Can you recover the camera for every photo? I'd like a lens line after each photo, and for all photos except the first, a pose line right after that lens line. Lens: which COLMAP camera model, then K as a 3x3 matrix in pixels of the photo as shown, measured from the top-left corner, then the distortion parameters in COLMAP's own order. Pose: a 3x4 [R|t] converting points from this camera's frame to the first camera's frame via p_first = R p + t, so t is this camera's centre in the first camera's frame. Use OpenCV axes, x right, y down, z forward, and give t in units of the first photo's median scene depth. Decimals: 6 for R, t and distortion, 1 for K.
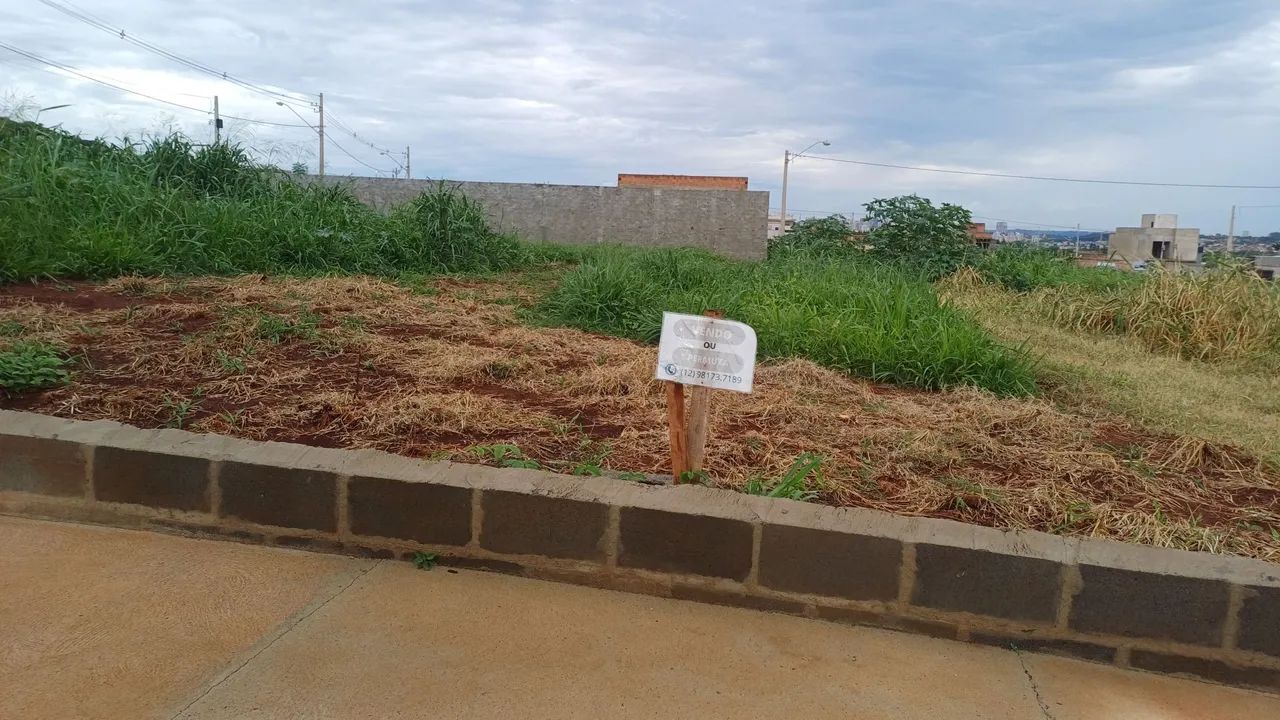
lens RADIAL K [[936.3, 0, 640.0], [0, 936.3, 360.0], [0, 0, 1]] dist [0.072289, -0.000223]
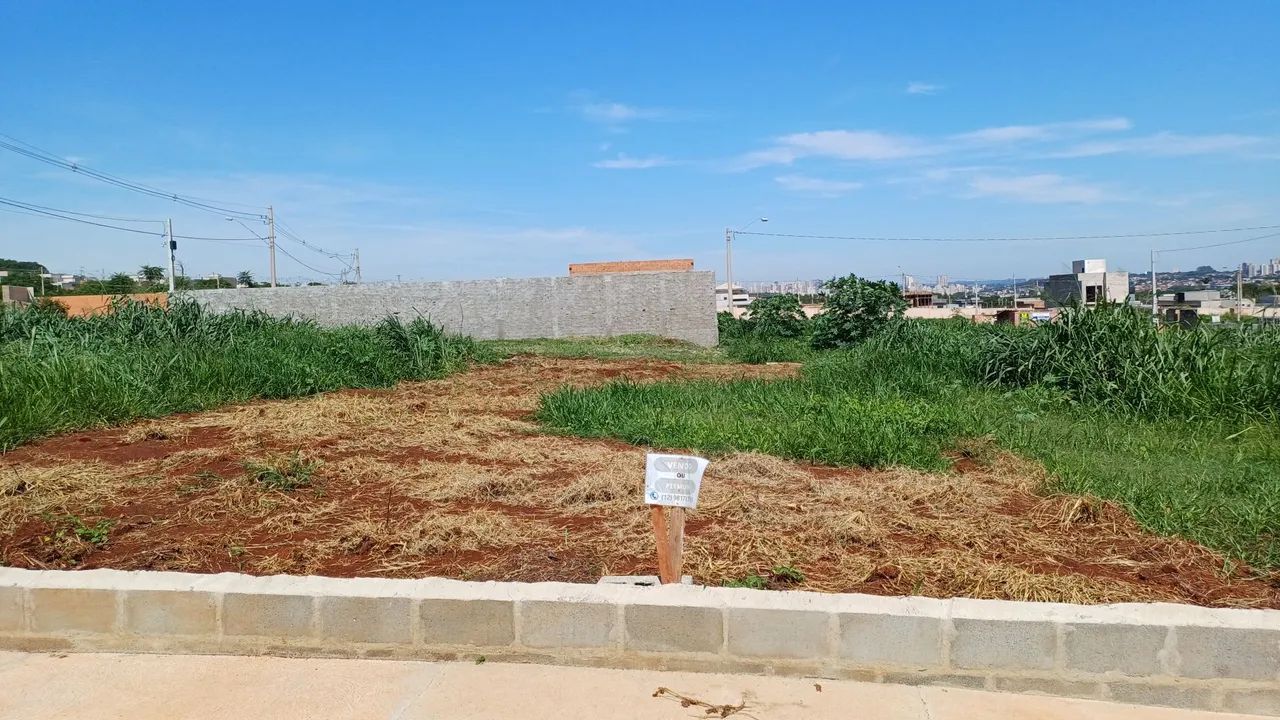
lens RADIAL K [[936.3, 0, 640.0], [0, 936.3, 360.0], [0, 0, 1]] dist [0.072289, -0.000223]
pose [[0.995947, -0.075963, 0.048160, -0.022093], [0.079602, 0.993709, -0.078774, -0.047683], [-0.041873, 0.082288, 0.995729, -0.211633]]
